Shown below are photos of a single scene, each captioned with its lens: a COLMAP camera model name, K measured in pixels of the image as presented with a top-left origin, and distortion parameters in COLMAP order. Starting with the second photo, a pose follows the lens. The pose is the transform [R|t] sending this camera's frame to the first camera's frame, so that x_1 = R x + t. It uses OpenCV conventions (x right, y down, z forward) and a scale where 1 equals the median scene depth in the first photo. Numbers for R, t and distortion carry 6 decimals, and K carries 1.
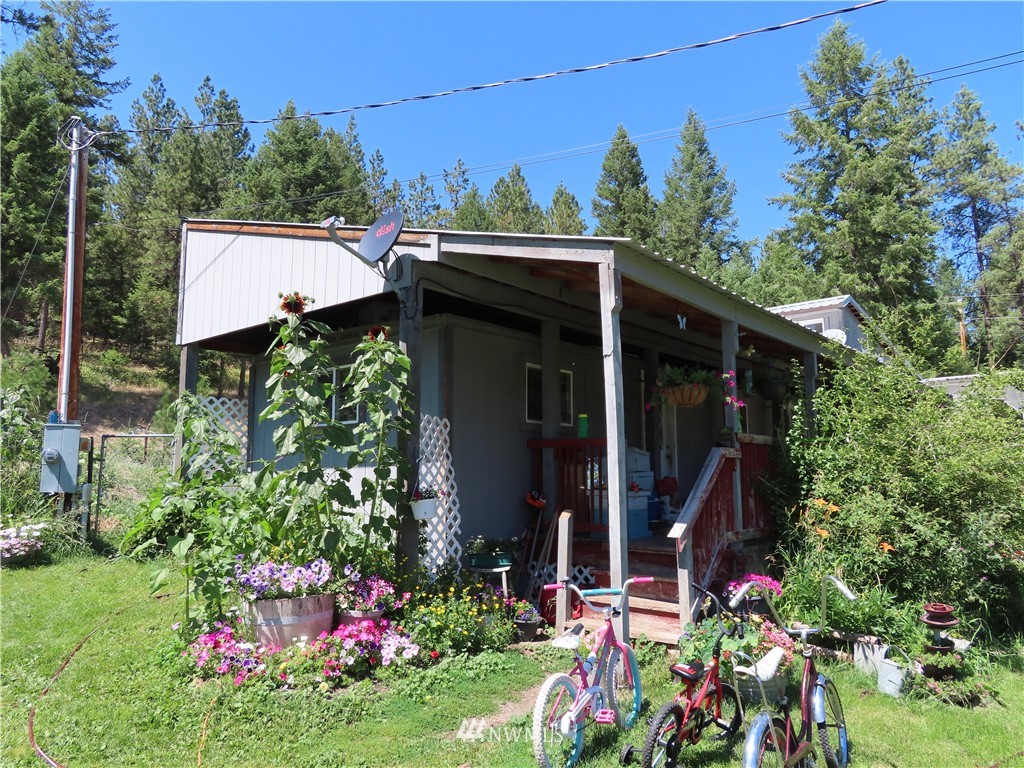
lens RADIAL K [[730.5, 0, 511.8], [0, 730.5, 384.3], [0, 0, 1]] dist [0.001693, 0.002880]
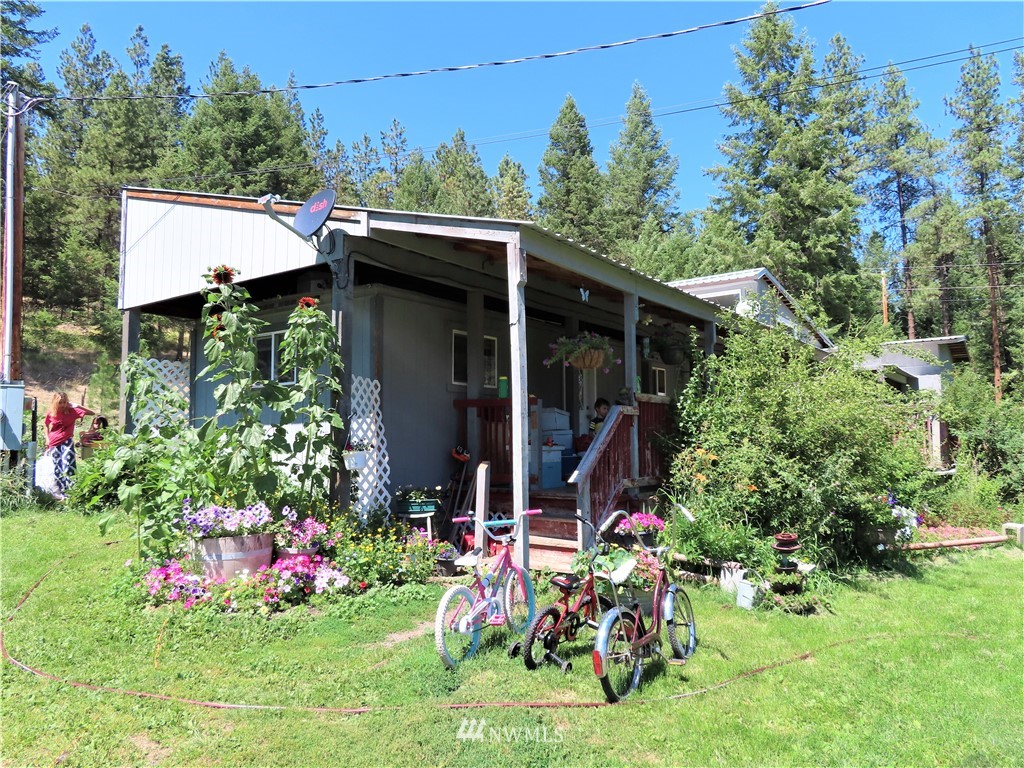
lens RADIAL K [[730.5, 0, 511.1], [0, 730.5, 378.7], [0, 0, 1]] dist [0.001693, 0.002880]
pose [[0.997479, 0.002711, 0.070909, 0.034576], [-0.005544, 0.999193, 0.039783, 0.000968], [-0.070744, -0.040076, 0.996689, -0.112853]]
